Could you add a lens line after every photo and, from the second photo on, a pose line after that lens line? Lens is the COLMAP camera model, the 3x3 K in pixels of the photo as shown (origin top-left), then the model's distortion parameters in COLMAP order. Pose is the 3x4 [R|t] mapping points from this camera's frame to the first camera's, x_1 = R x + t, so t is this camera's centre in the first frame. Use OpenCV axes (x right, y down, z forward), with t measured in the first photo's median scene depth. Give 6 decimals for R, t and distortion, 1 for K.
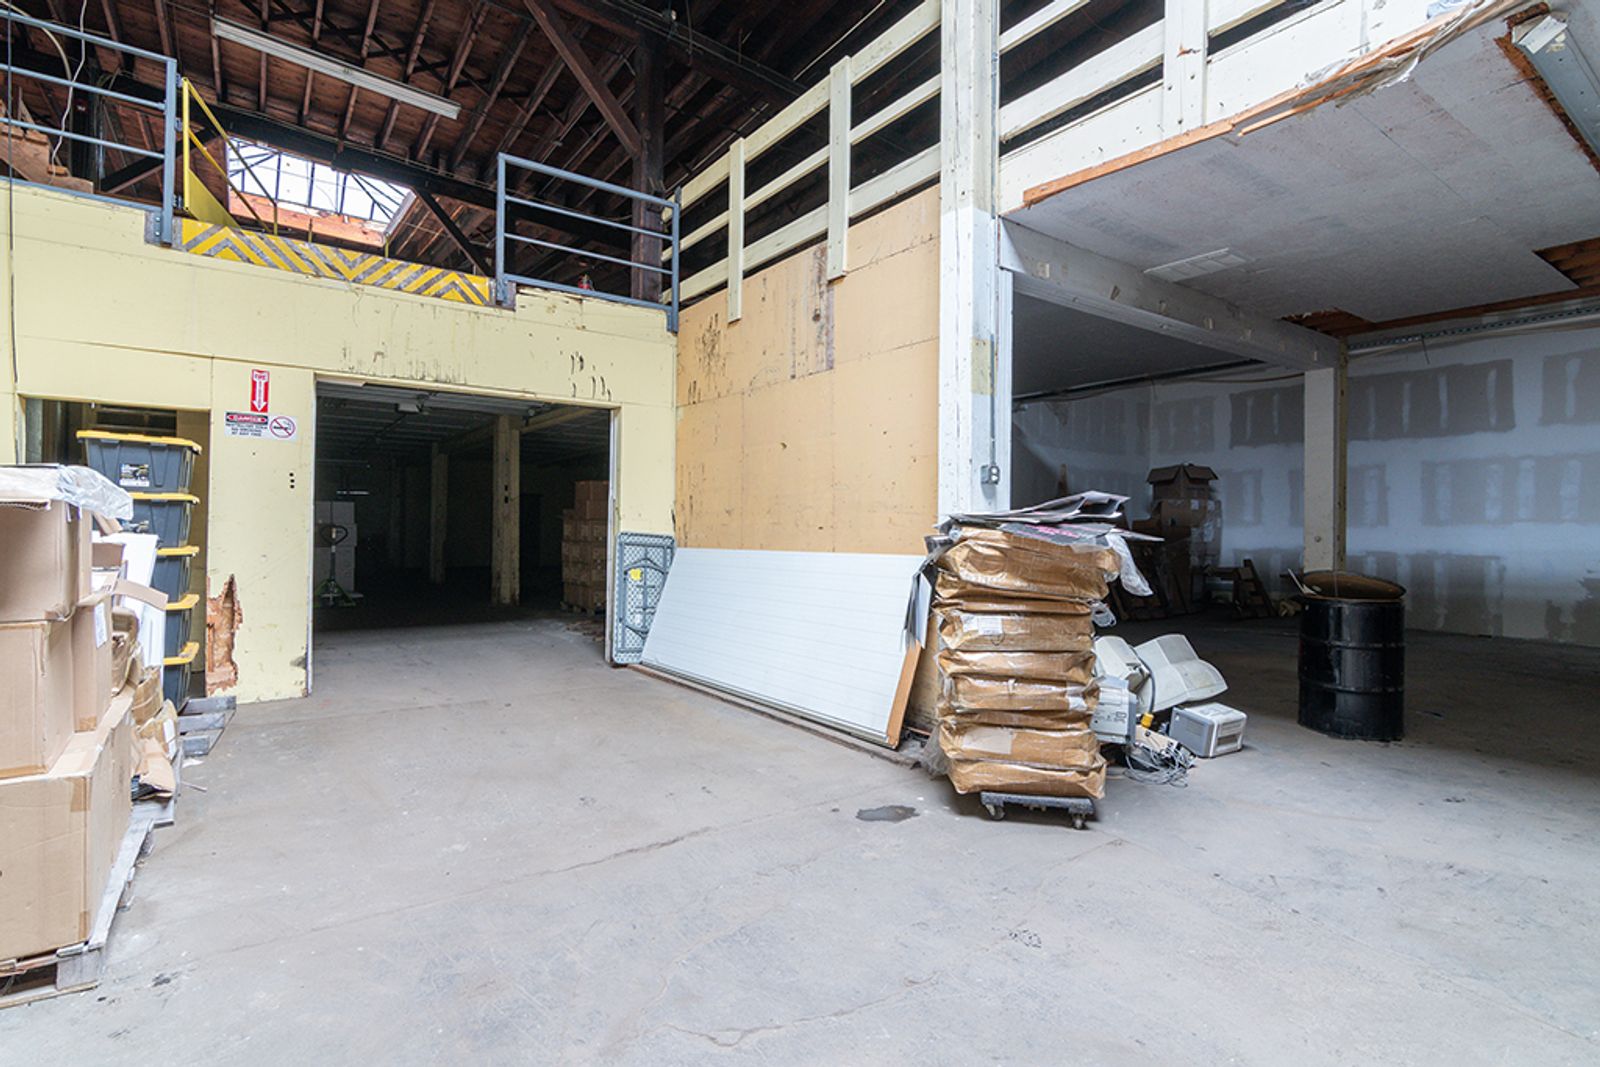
lens RADIAL K [[758.3, 0, 799.2], [0, 758.3, 531.7], [0, 0, 1]] dist [0.004330, -0.000456]
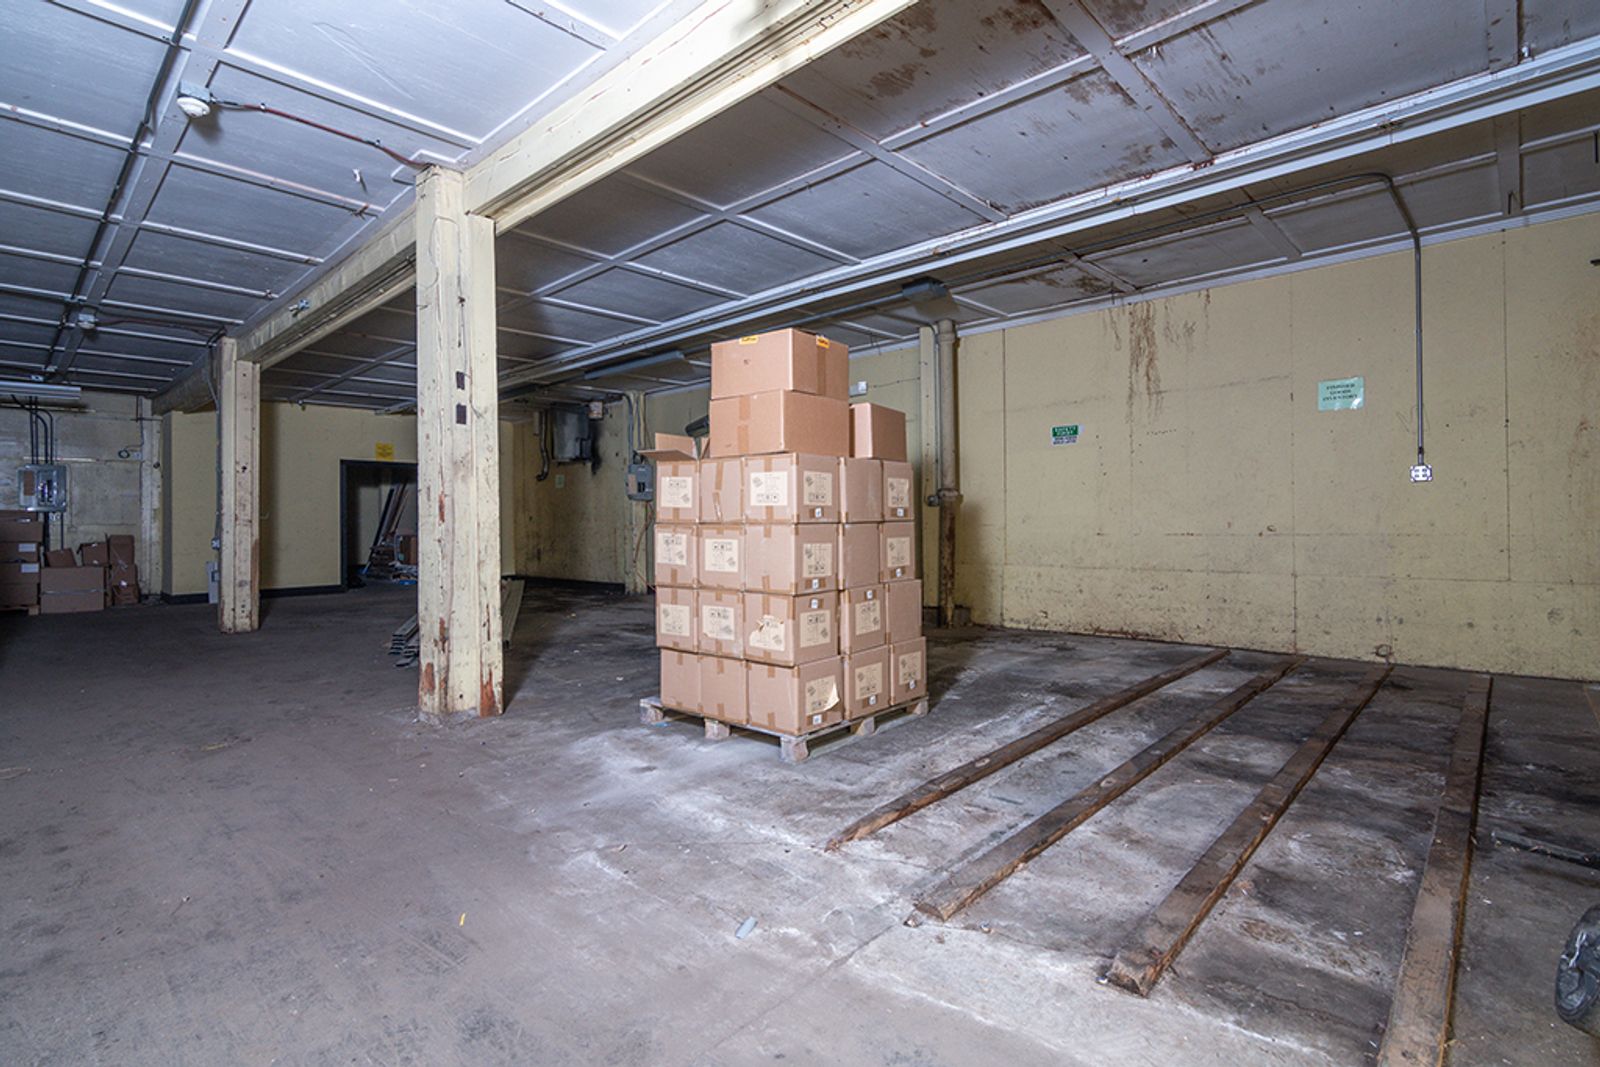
lens RADIAL K [[758.3, 0, 805.5], [0, 758.3, 525.1], [0, 0, 1]] dist [0.004330, -0.000456]
pose [[0.980293, -0.024339, 0.196046, -0.298741], [0.024675, 0.999695, 0.000728, 0.012522], [-0.196004, 0.004124, 0.980594, 0.623979]]
